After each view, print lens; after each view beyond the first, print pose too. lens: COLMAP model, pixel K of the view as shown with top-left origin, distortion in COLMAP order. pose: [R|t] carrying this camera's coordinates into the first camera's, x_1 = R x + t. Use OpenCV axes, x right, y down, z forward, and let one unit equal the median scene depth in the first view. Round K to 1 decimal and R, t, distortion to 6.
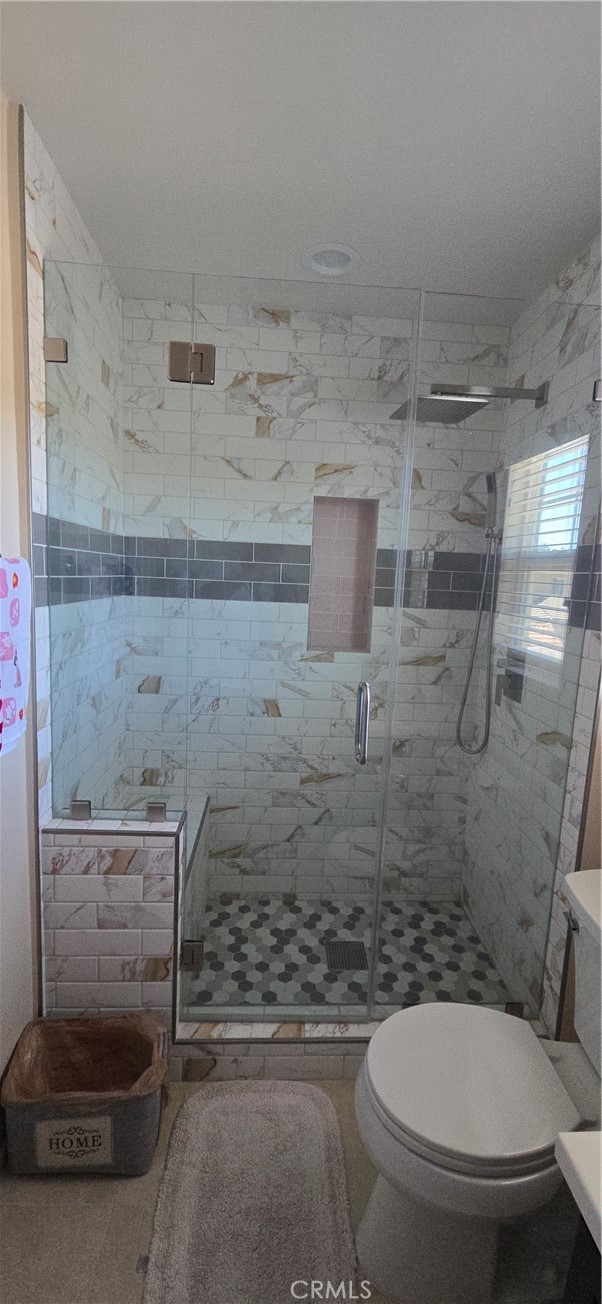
lens RADIAL K [[530.6, 0, 301.0], [0, 530.6, 652.0], [0, 0, 1]] dist [0.016229, -0.009999]
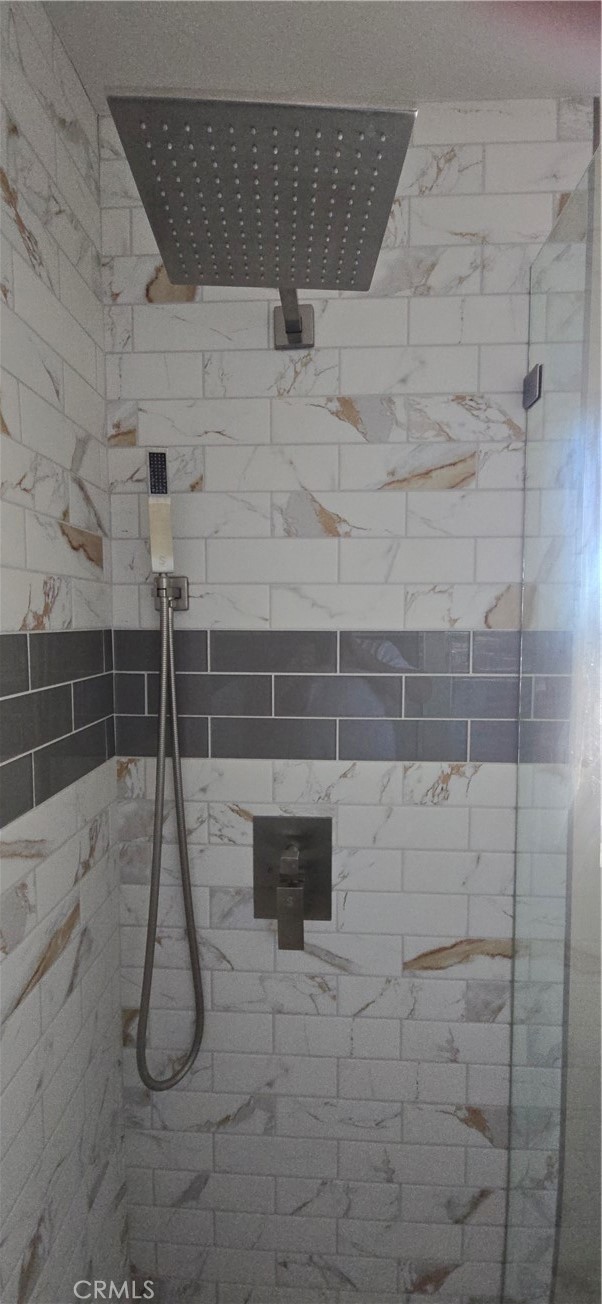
lens RADIAL K [[530.6, 0, 301.0], [0, 530.6, 652.0], [0, 0, 1]] dist [0.016229, -0.009999]
pose [[0.107748, -0.106311, 0.988478, -0.070510], [0.143710, 0.985489, 0.090325, -0.185033], [-0.983737, 0.132322, 0.121463, 0.802314]]
